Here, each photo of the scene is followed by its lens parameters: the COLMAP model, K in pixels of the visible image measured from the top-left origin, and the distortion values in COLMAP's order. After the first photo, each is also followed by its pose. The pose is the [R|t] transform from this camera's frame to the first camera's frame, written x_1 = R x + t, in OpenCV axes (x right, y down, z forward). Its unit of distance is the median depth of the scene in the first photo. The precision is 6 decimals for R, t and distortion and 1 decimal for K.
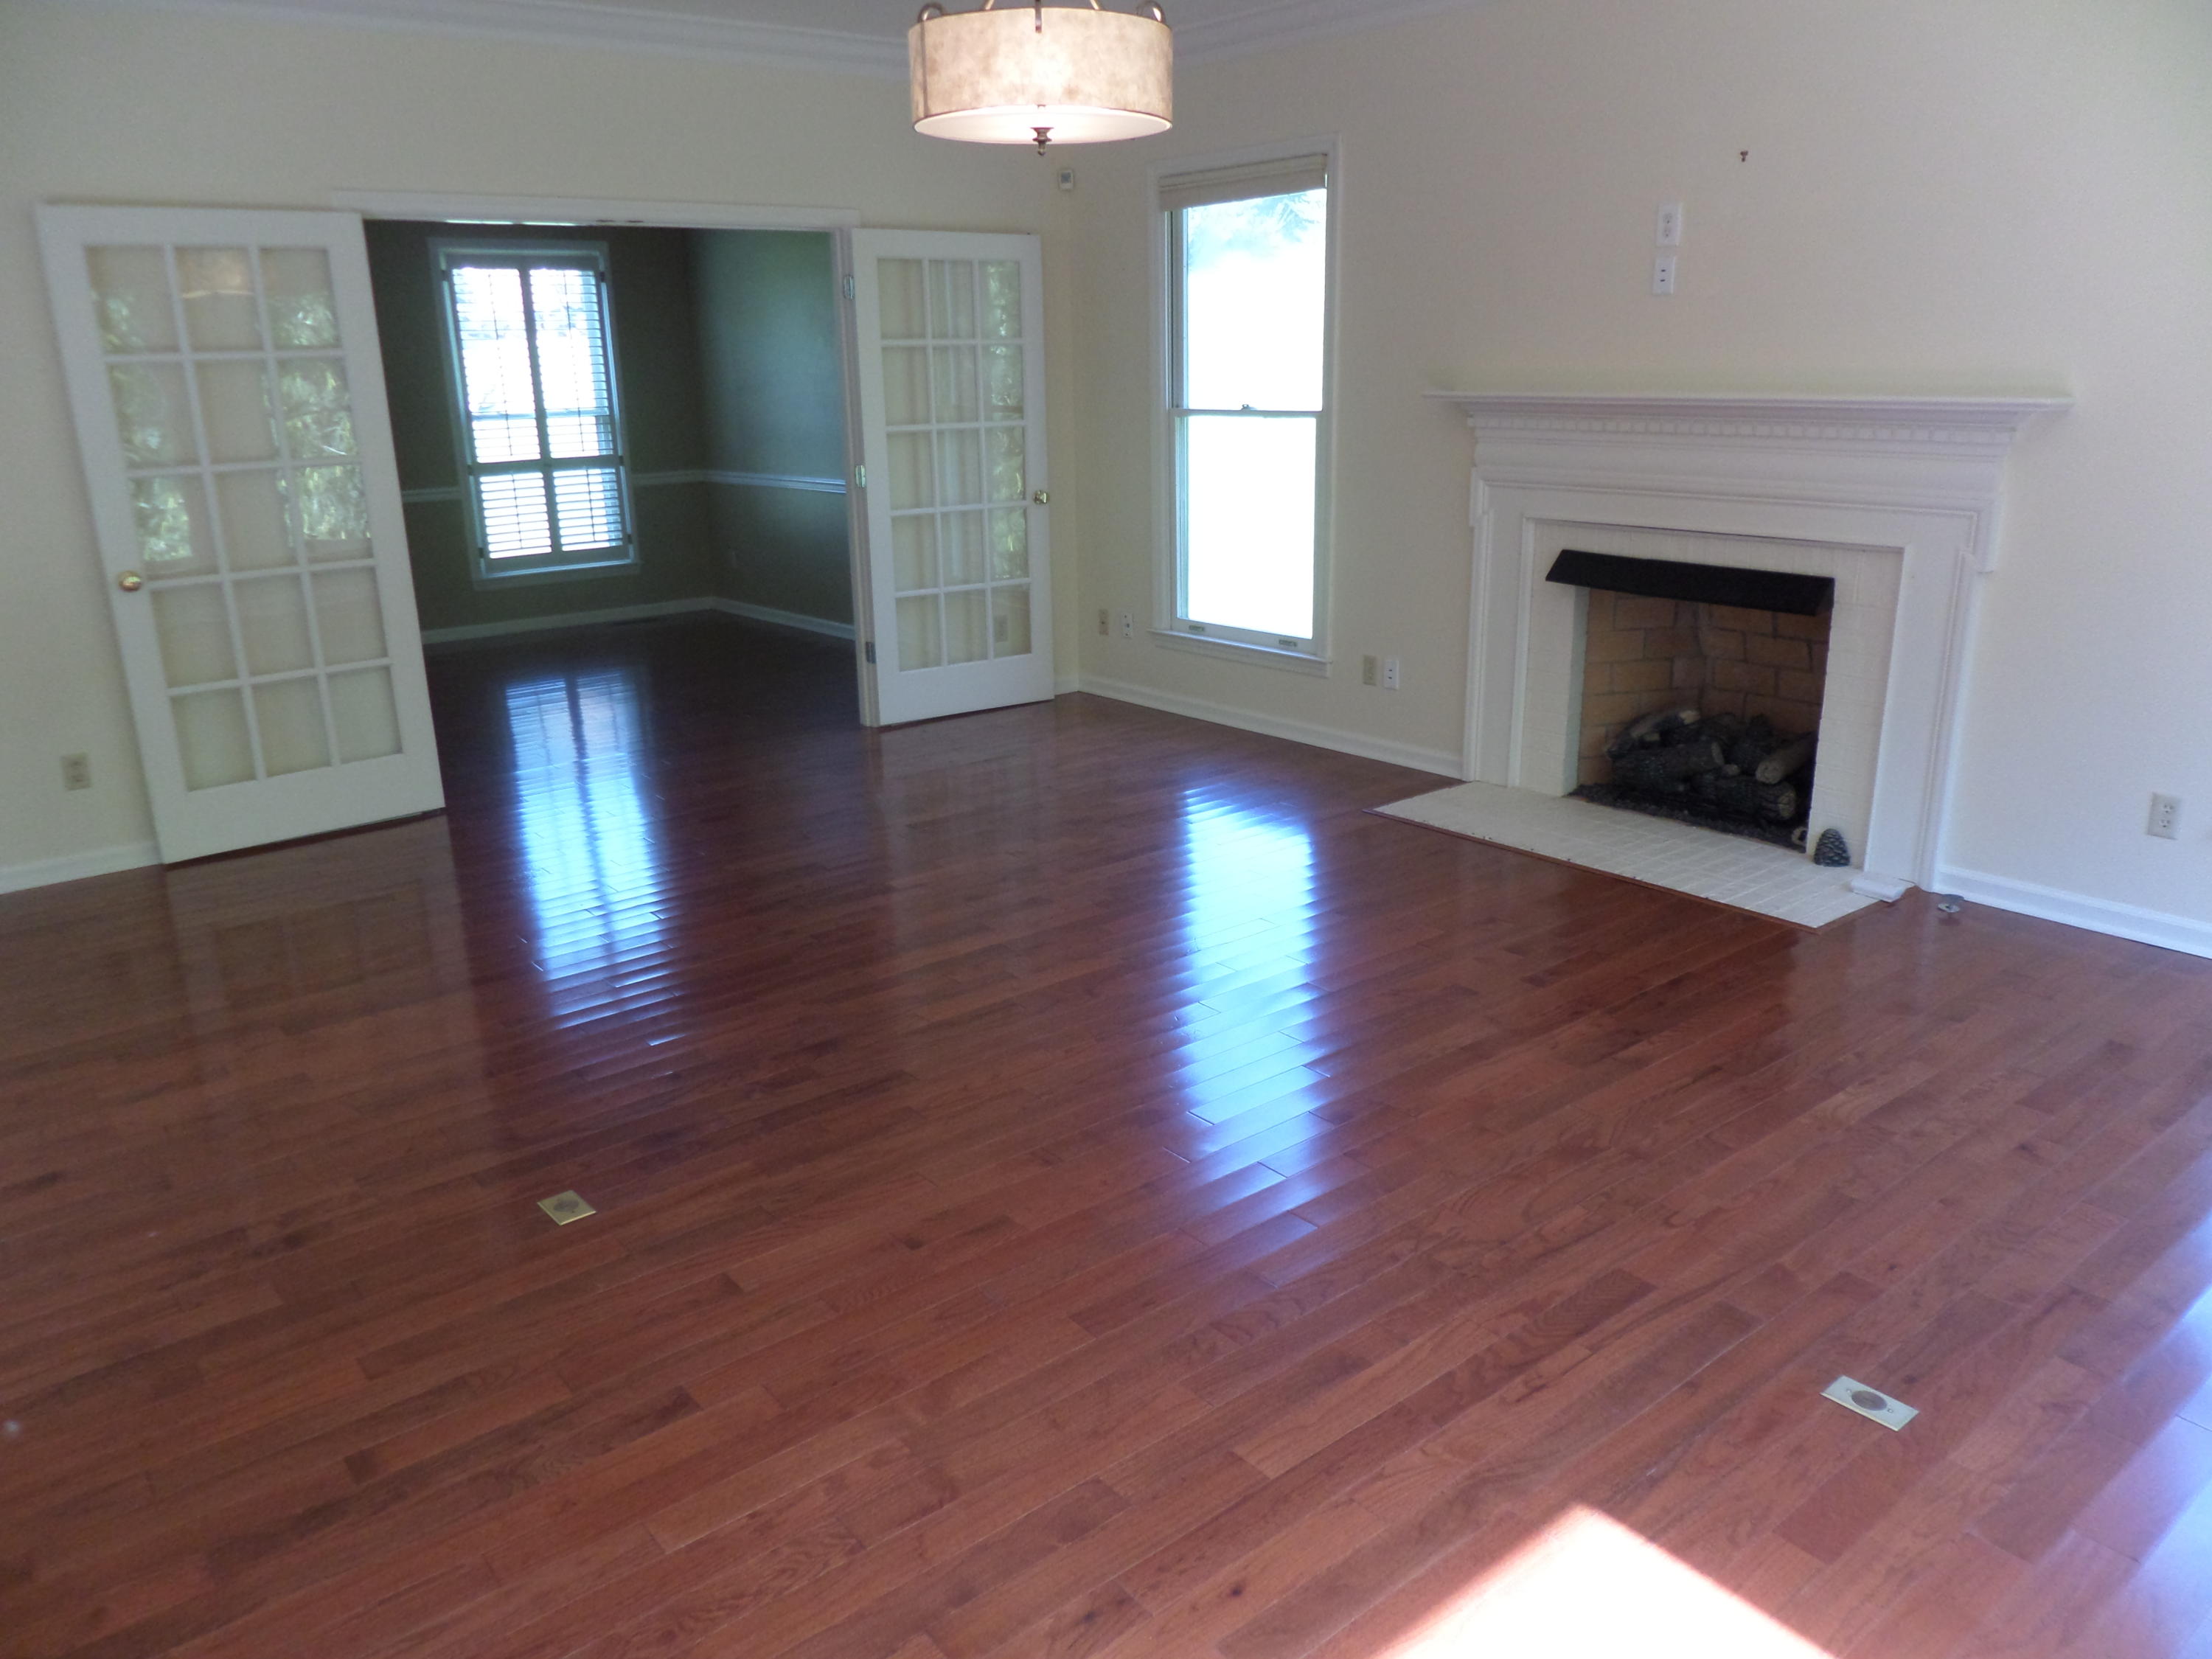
lens RADIAL K [[1591.9, 0, 1106.0], [0, 1591.9, 829.5], [0, 0, 1]] dist [-0.003058, 0.003153]
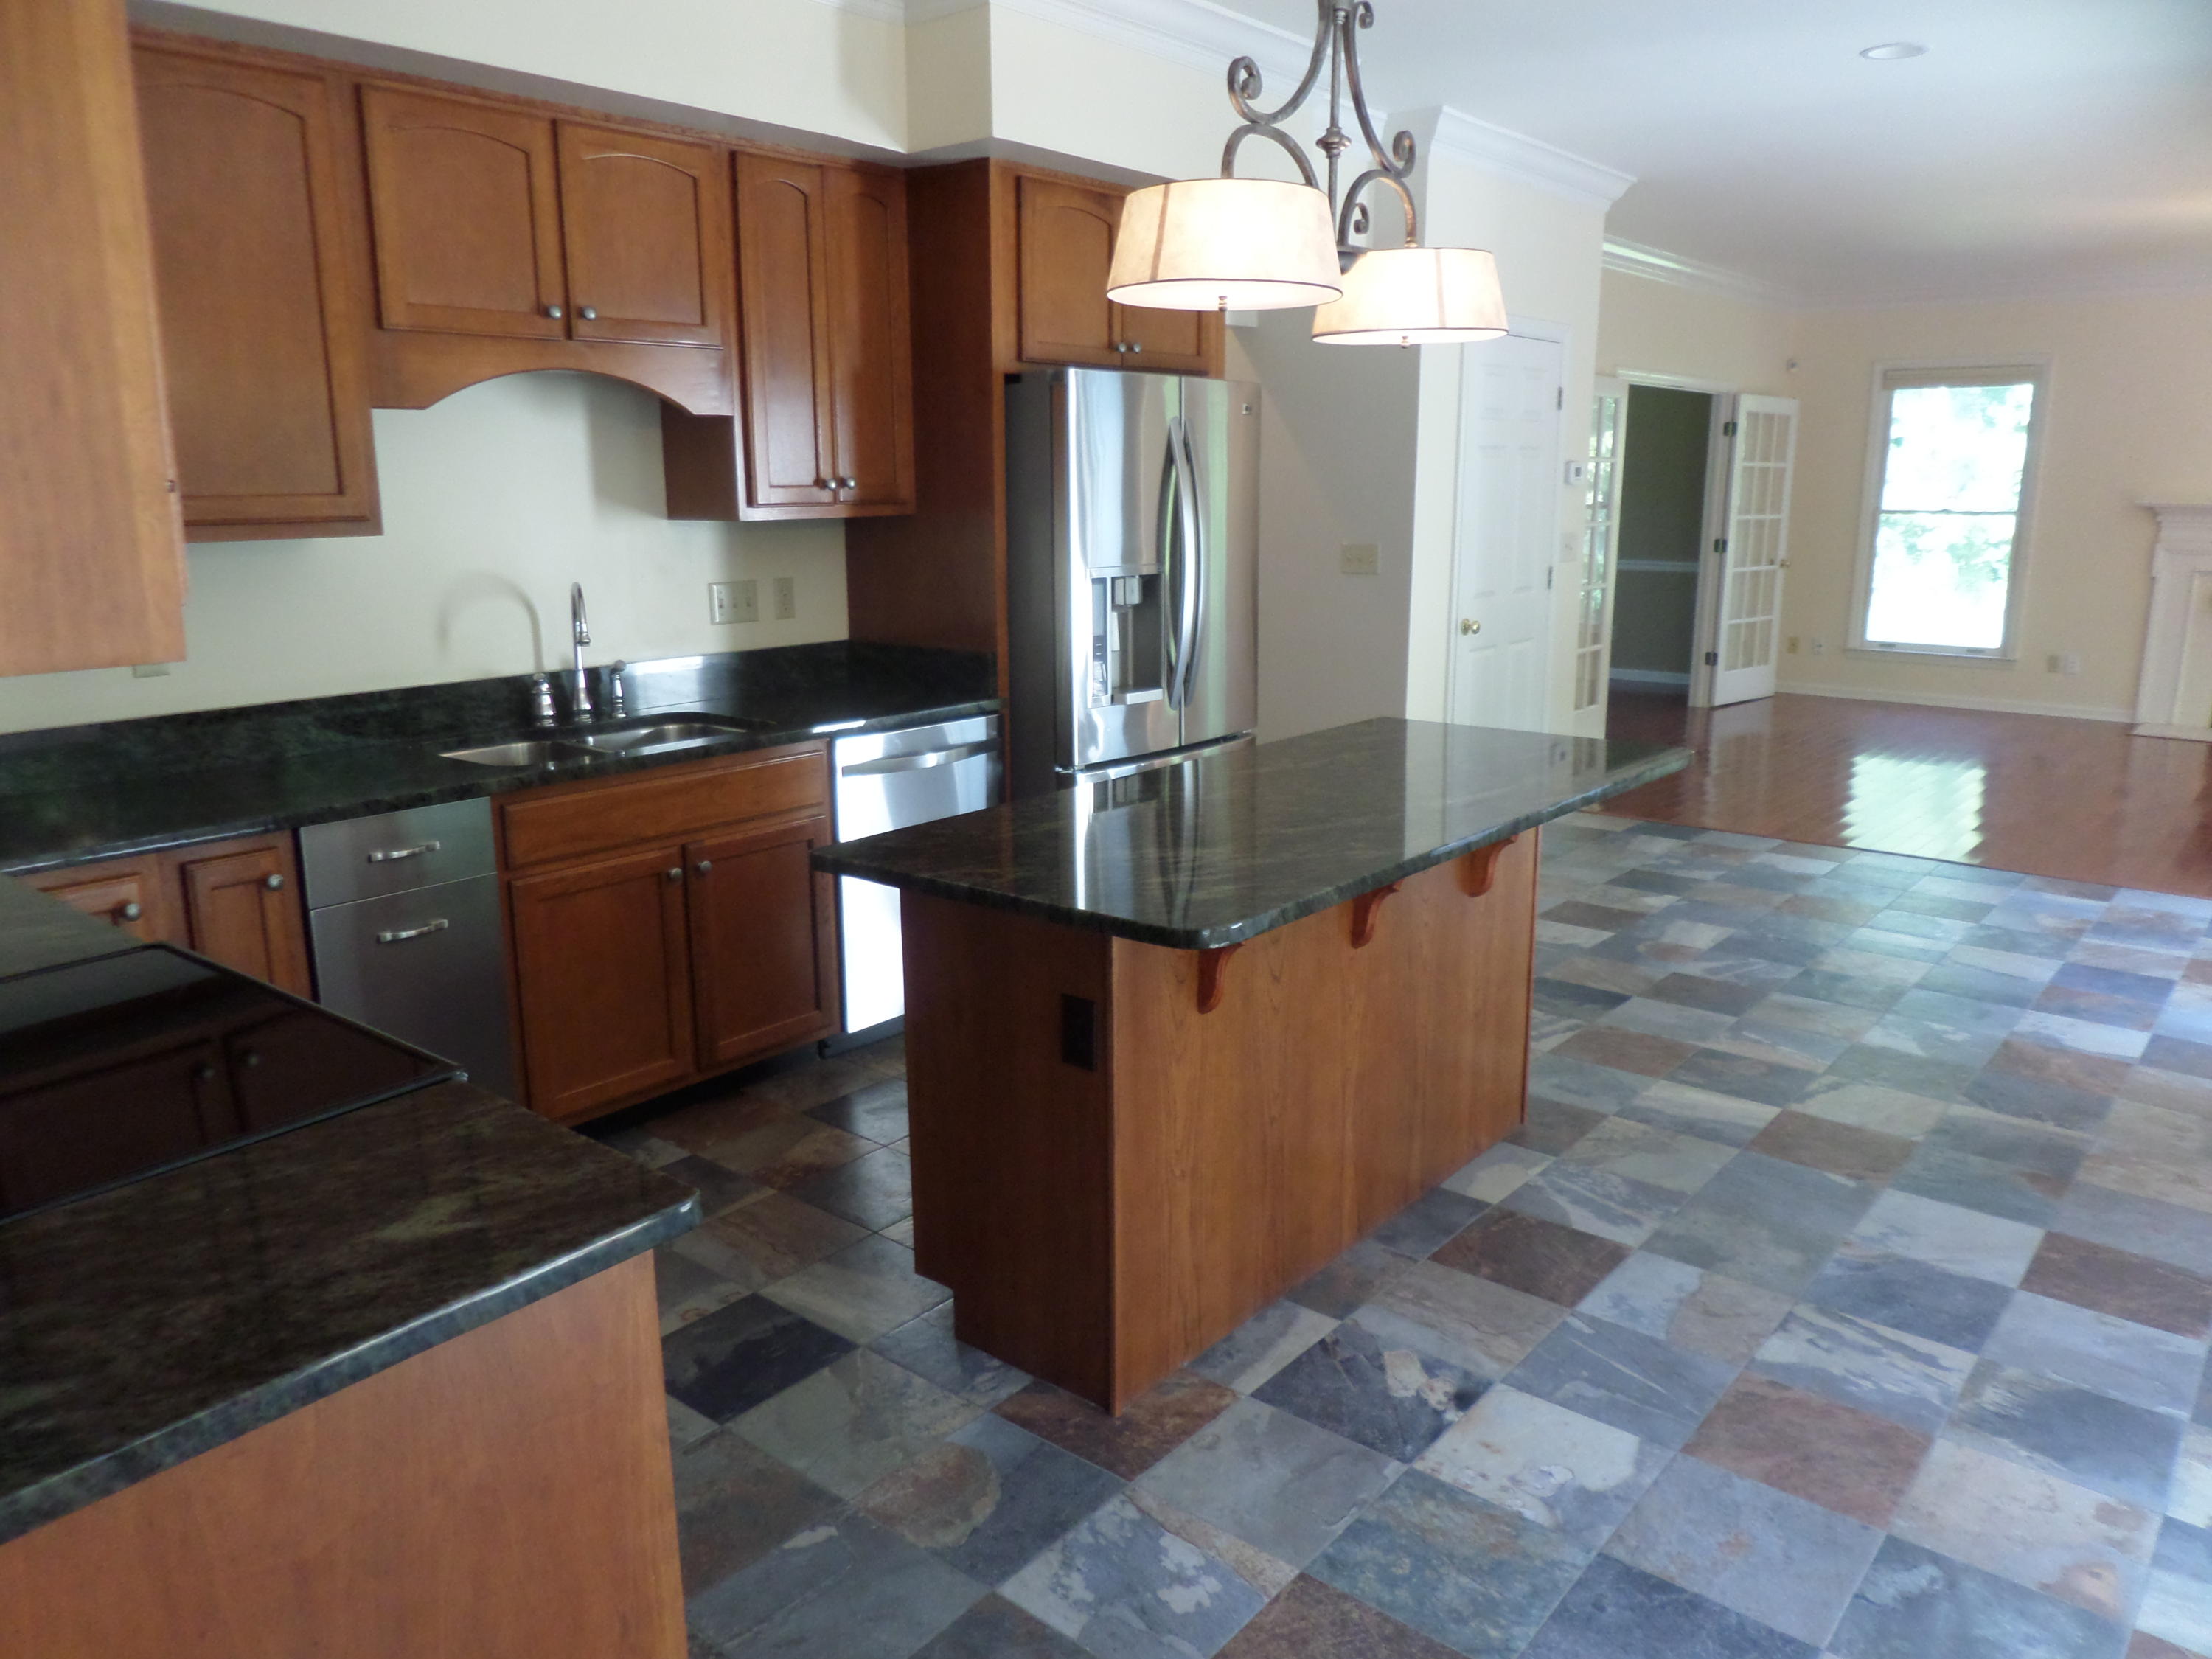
lens RADIAL K [[1591.9, 0, 1106.0], [0, 1591.9, 829.5], [0, 0, 1]] dist [-0.003058, 0.003153]
pose [[0.971144, -0.028439, 0.236791, -1.341966], [0.043843, 0.997233, -0.060043, 0.147123], [-0.234428, 0.068692, 0.969704, -0.432092]]
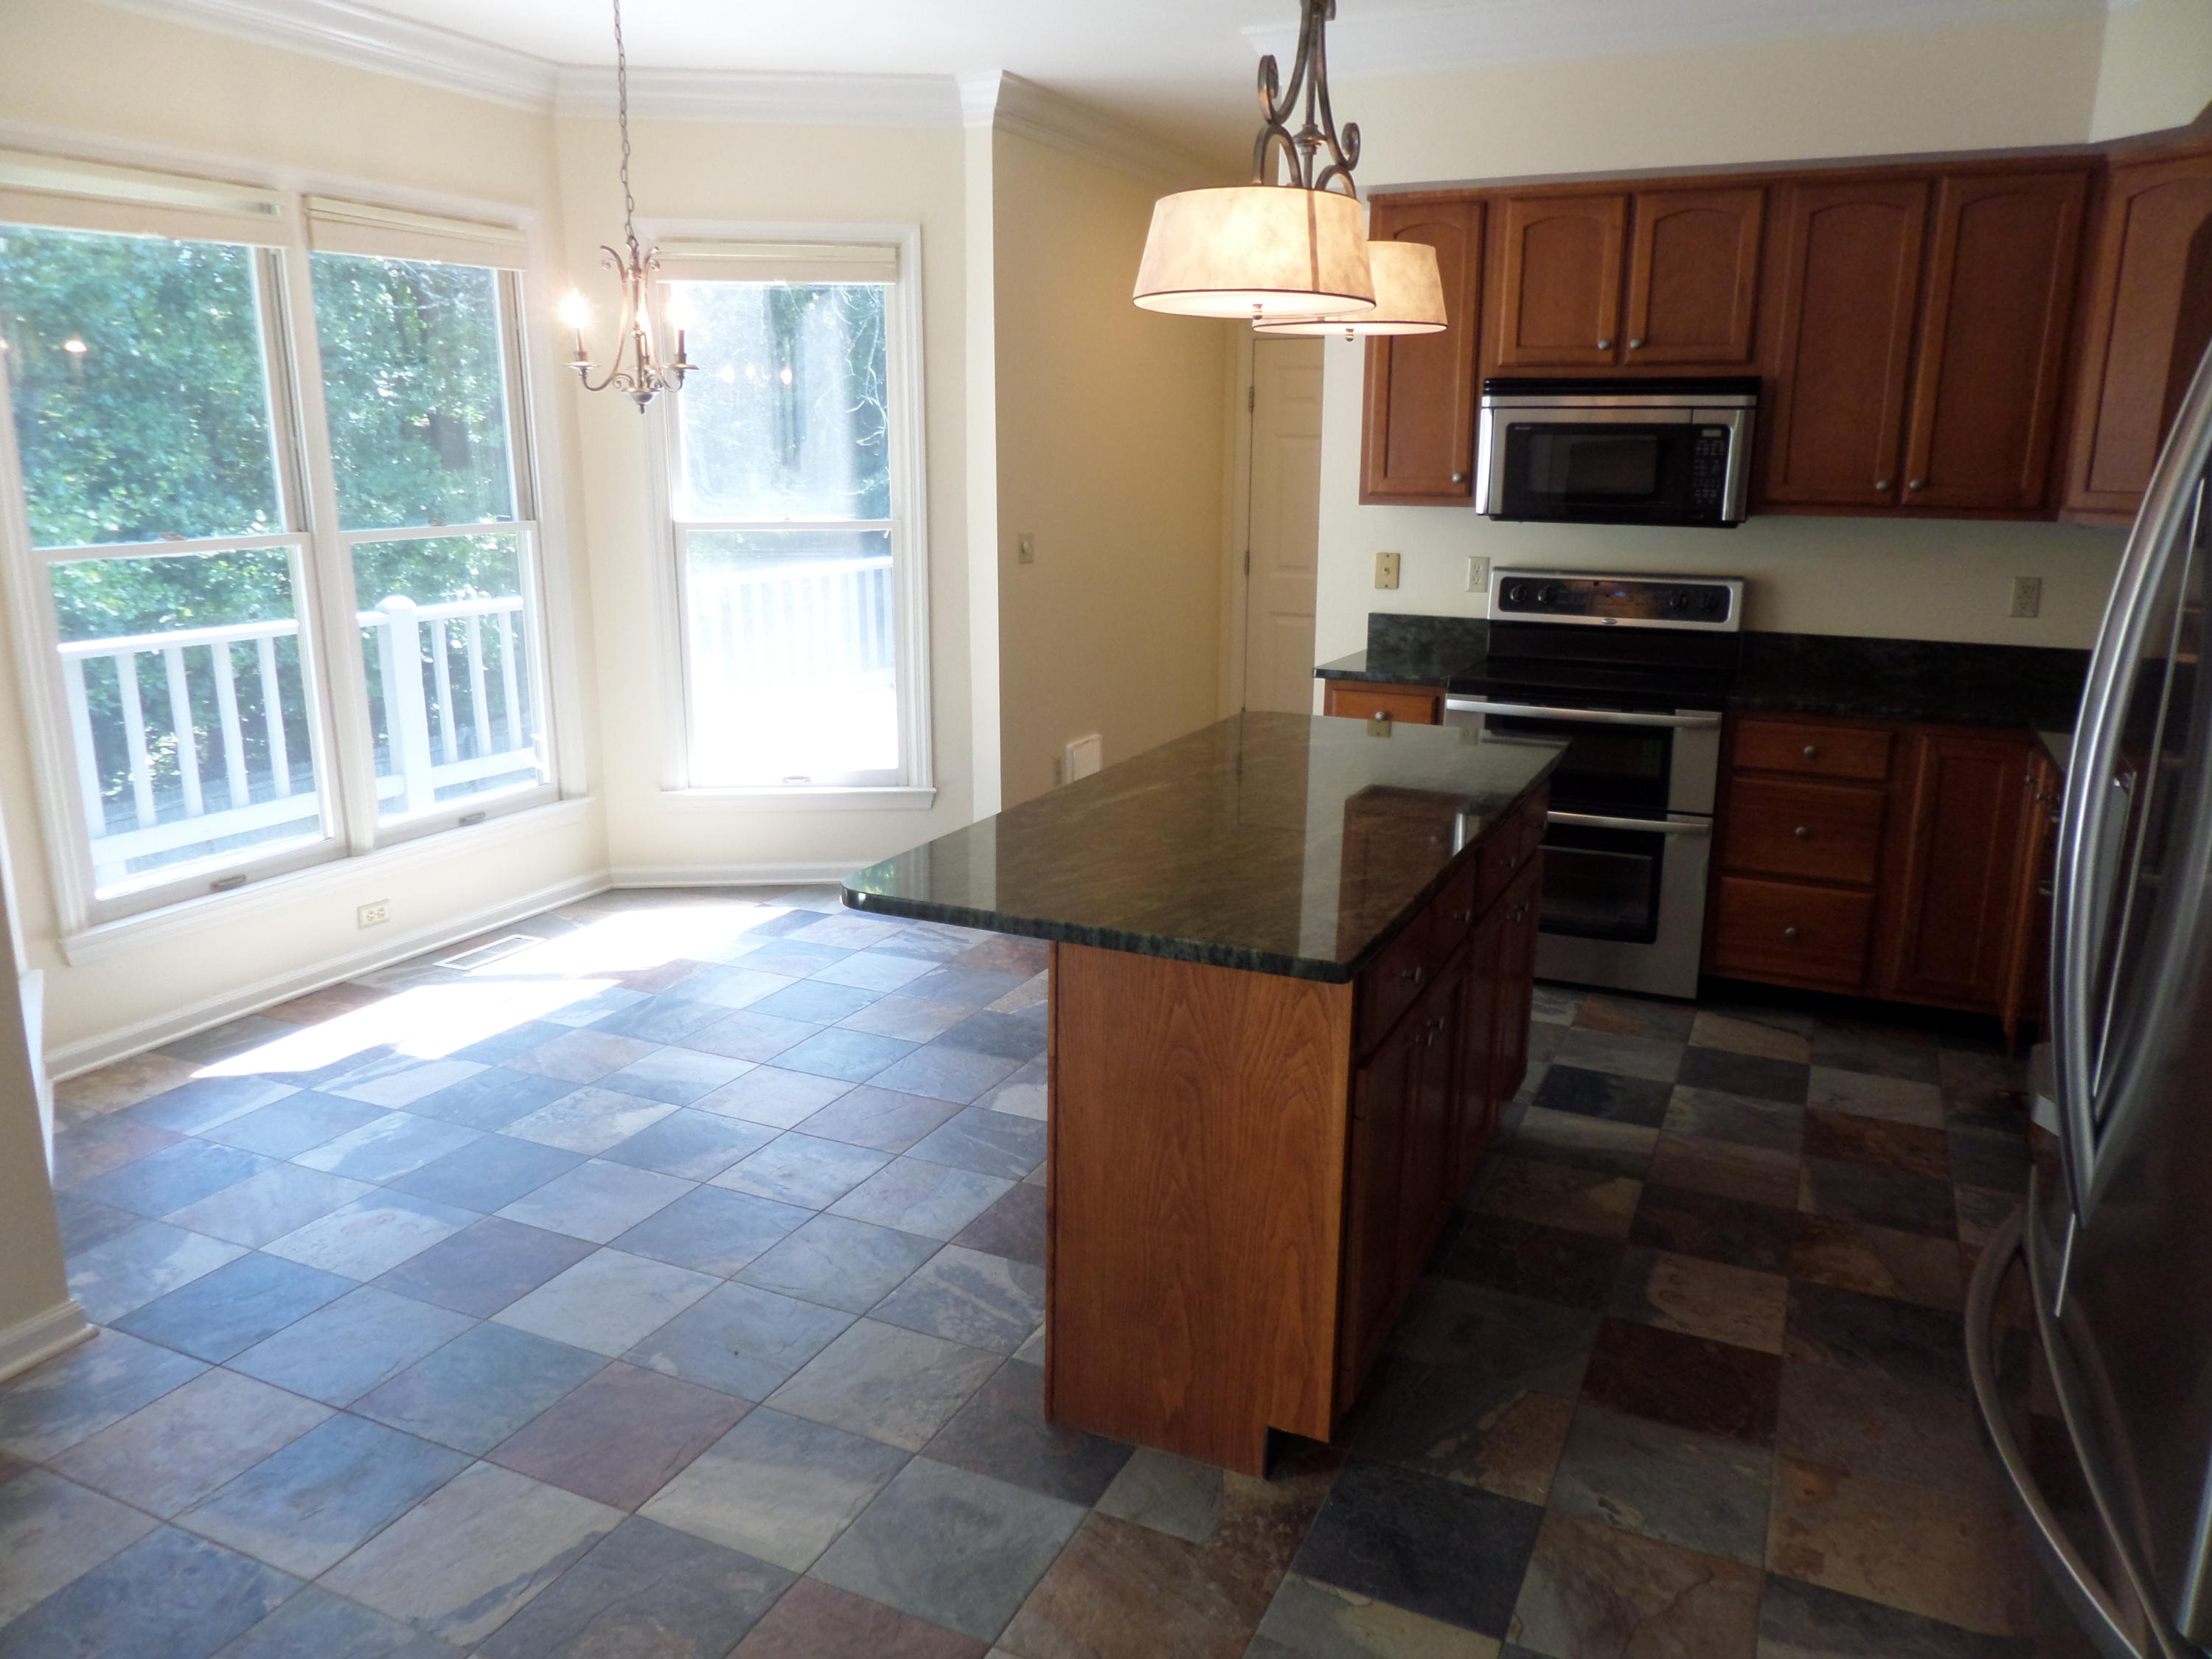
lens RADIAL K [[1591.9, 0, 1106.0], [0, 1591.9, 829.5], [0, 0, 1]] dist [-0.003058, 0.003153]
pose [[-0.882977, 0.124015, -0.452738, -0.784198], [-0.127414, 0.864944, 0.485424, -0.178942], [0.451793, 0.486304, -0.747925, 0.561299]]
